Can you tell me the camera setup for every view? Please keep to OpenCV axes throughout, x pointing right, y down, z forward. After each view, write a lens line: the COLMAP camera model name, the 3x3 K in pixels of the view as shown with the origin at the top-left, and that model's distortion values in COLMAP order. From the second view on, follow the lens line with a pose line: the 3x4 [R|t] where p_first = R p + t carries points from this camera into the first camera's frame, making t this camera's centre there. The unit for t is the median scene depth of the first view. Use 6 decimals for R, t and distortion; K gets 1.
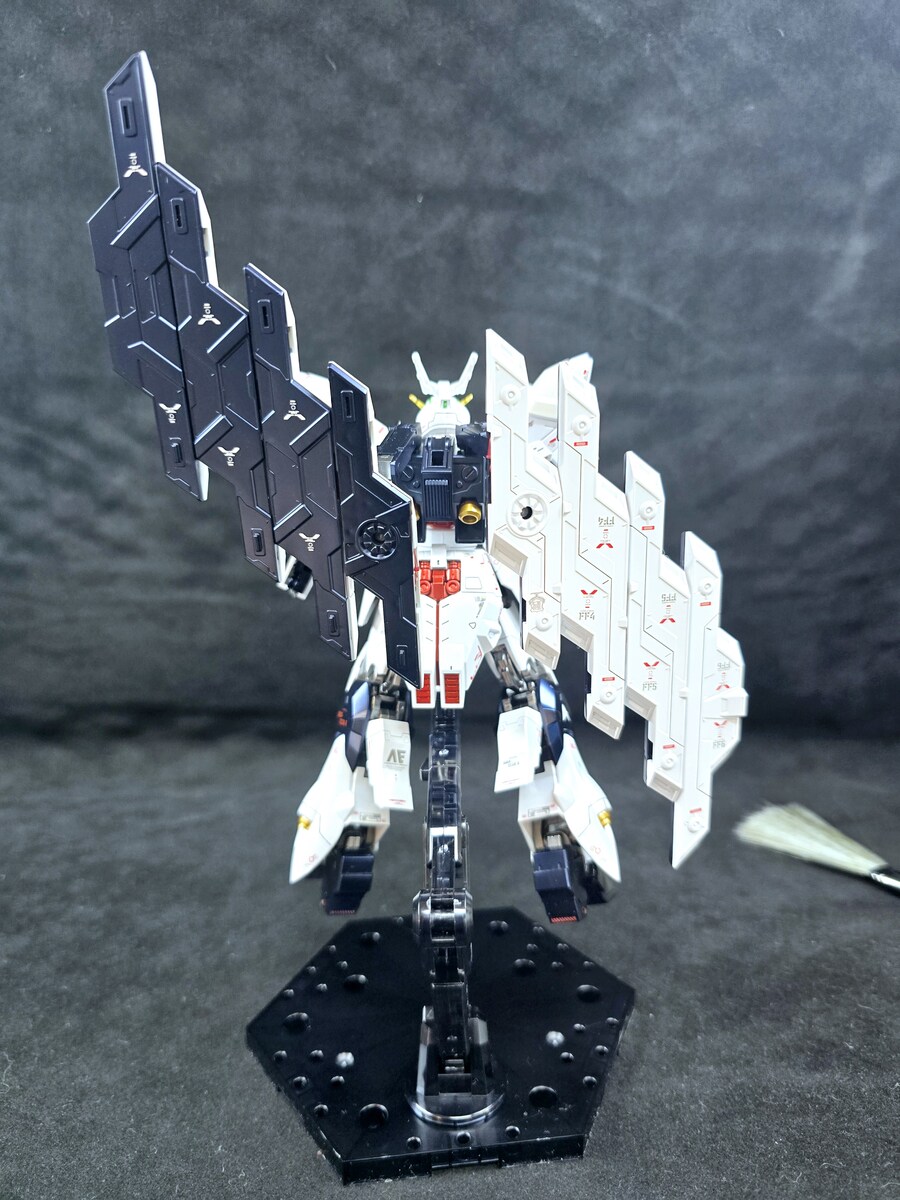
lens RADIAL K [[888.5, 0, 473.6], [0, 888.5, 581.1], [0, 0, 1]] dist [-0.020207, -0.003983]
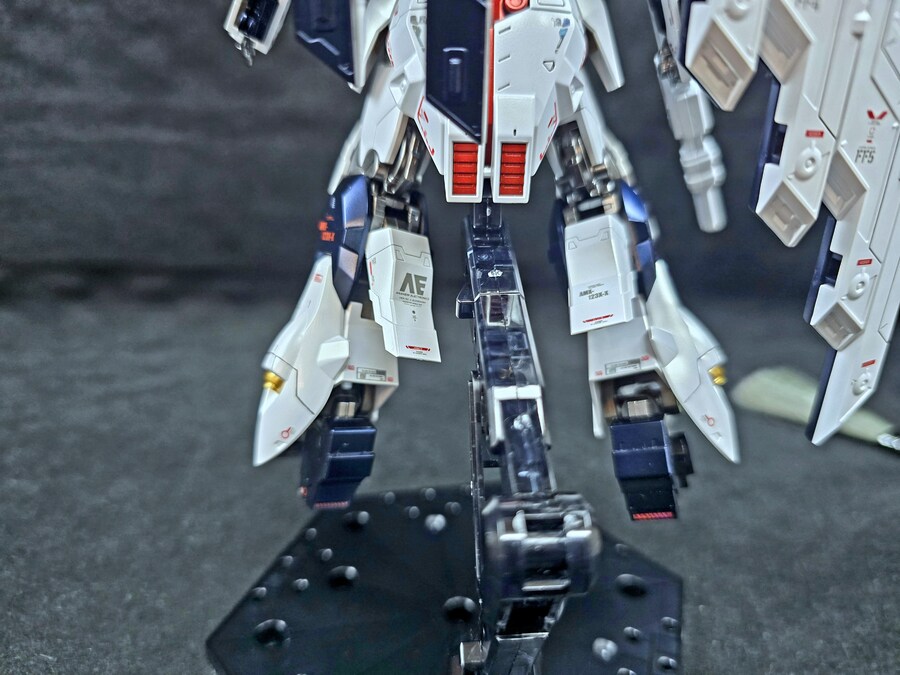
lens RADIAL K [[663.9, 0, 451.0], [0, 663.9, 342.4], [0, 0, 1]] dist [-0.037622, -0.002849]
pose [[0.996669, 0.006598, 0.081284, -0.084258], [-0.022103, 0.981270, 0.191368, 0.124035], [-0.078499, -0.192527, 0.978147, 0.435235]]
